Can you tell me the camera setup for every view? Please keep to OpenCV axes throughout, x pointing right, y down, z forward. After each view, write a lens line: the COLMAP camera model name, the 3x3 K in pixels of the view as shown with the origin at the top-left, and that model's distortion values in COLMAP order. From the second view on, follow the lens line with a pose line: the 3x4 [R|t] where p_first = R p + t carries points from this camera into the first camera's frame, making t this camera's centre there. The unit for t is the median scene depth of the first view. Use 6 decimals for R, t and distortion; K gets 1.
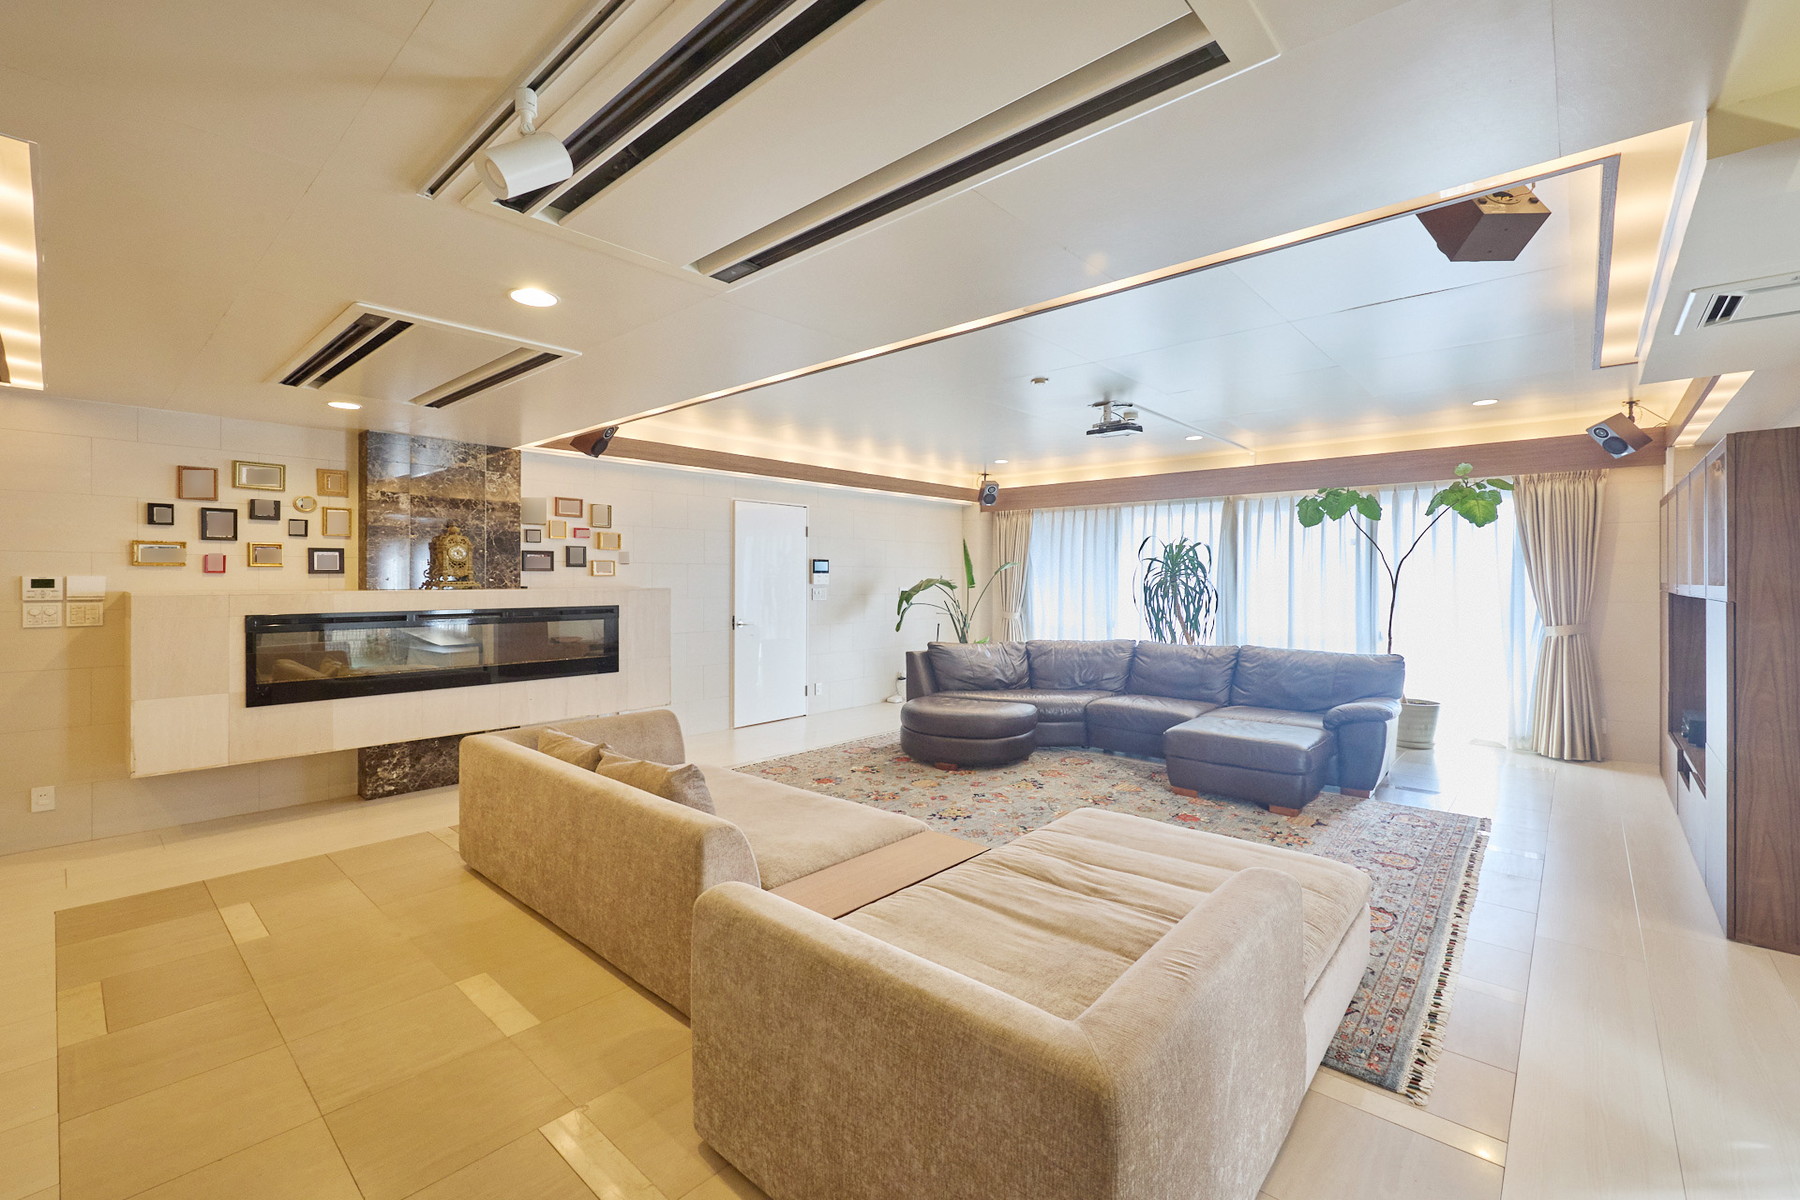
lens RADIAL K [[759.1, 0, 901.8], [0, 759.1, 586.8], [0, 0, 1]] dist [0.000253, 0.000054]
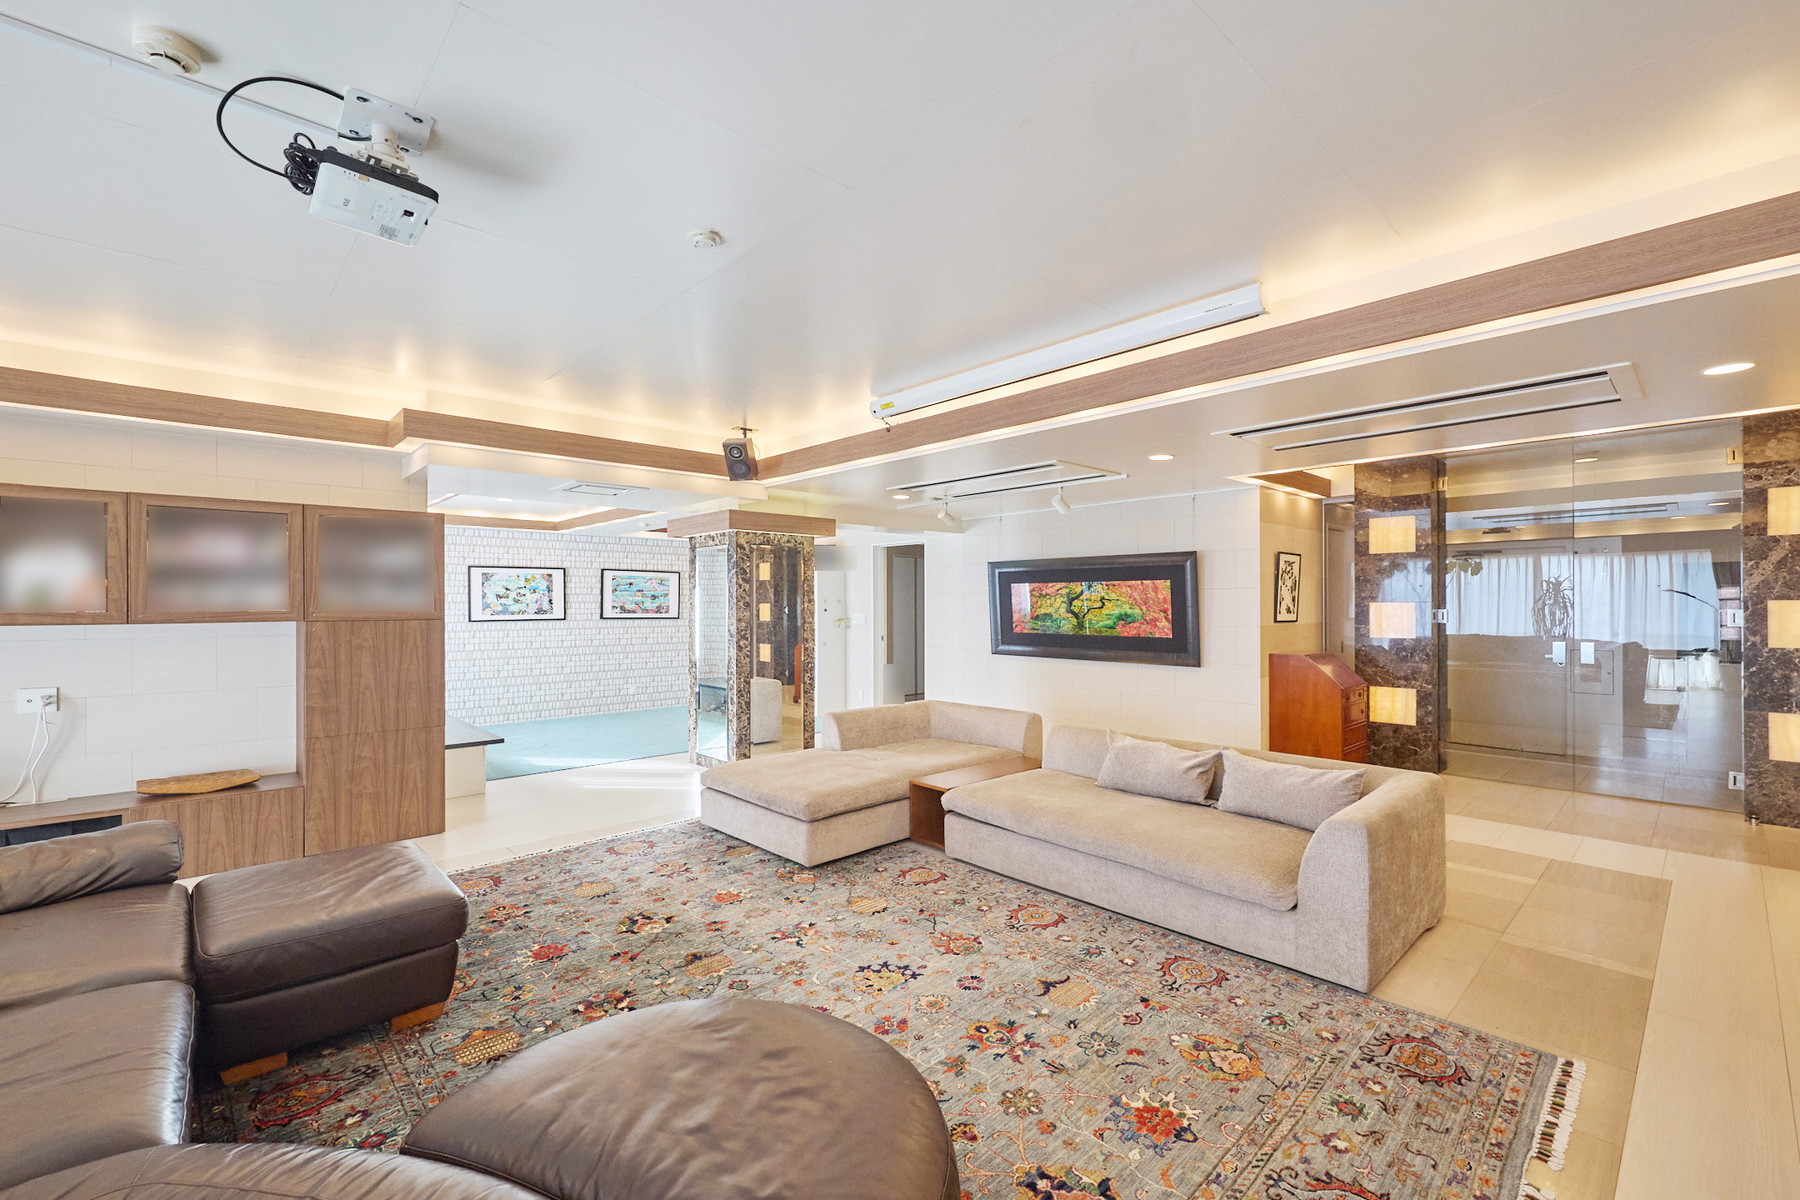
lens RADIAL K [[759.1, 0, 898.4], [0, 759.1, 599.2], [0, 0, 1]] dist [0.000253, 0.000054]
pose [[-0.995416, -0.000055, 0.095639, -0.005620], [0.000681, 0.999970, 0.007659, -0.021194], [-0.095636, 0.007689, -0.995387, 1.634940]]
